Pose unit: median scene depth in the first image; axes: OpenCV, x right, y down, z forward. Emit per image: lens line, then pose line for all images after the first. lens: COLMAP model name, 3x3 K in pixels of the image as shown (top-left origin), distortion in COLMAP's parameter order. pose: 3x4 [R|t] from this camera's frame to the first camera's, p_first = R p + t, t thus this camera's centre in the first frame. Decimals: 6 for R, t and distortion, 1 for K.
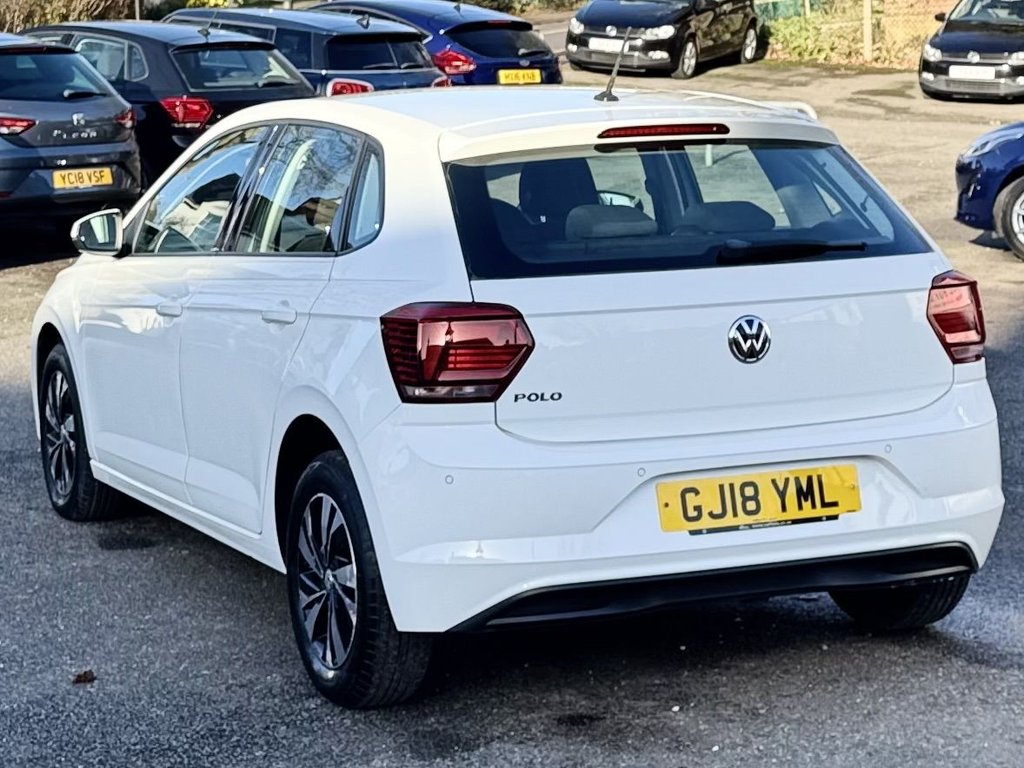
lens RADIAL K [[2497.4, 0, 511.4], [0, 2497.4, 233.4], [0, 0, 1]] dist [0.070784, 1.278003]
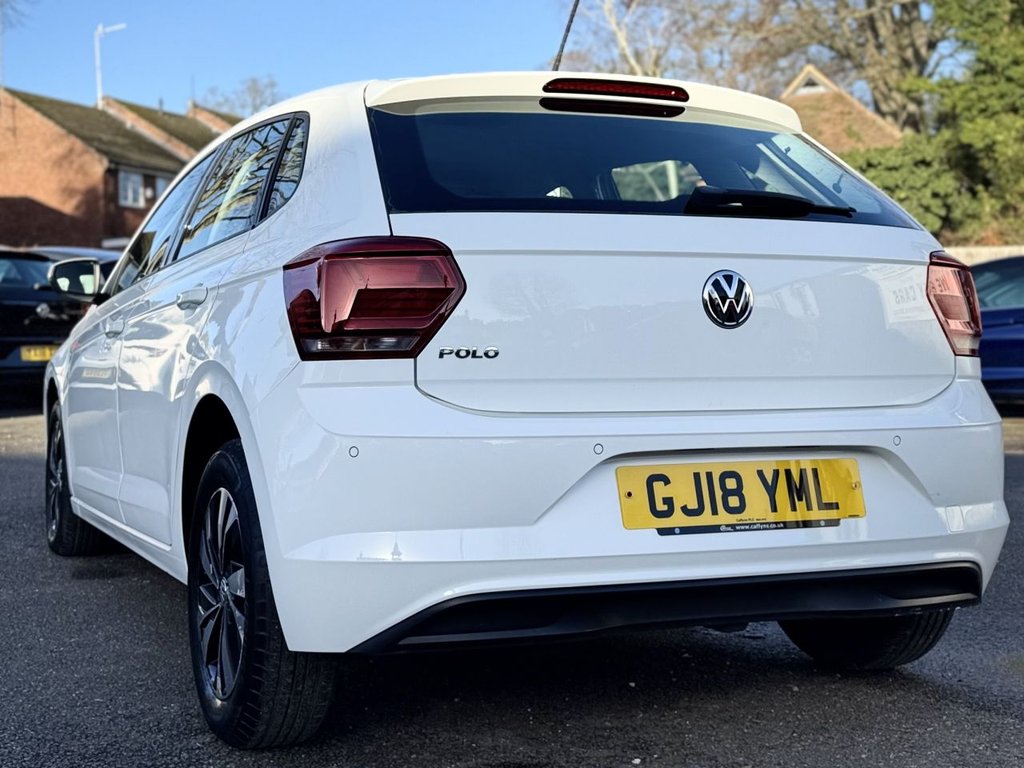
lens RADIAL K [[1365.8, 0, 436.4], [0, 1365.8, 281.3], [0, 0, 1]] dist [0.203488, -0.447704]
pose [[0.999374, 0.015125, -0.031990, 0.013207], [-0.018884, 0.992511, -0.120687, 0.090642], [0.029925, 0.121215, 0.992175, 0.529577]]
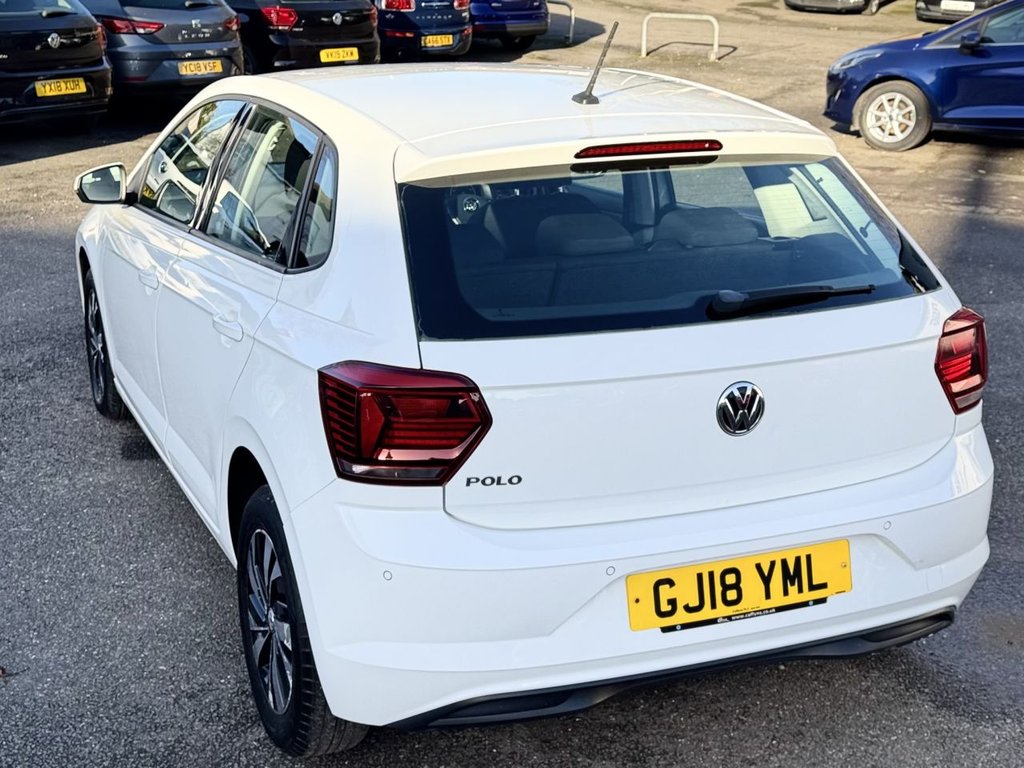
lens RADIAL K [[1417.8, 0, 476.4], [0, 1417.8, 370.1], [0, 0, 1]] dist [0.140514, -0.089328]
pose [[0.999254, 0.033087, -0.019919, 0.012356], [-0.028306, 0.978331, 0.205102, -0.067807], [0.026274, -0.204386, 0.978538, 0.500173]]
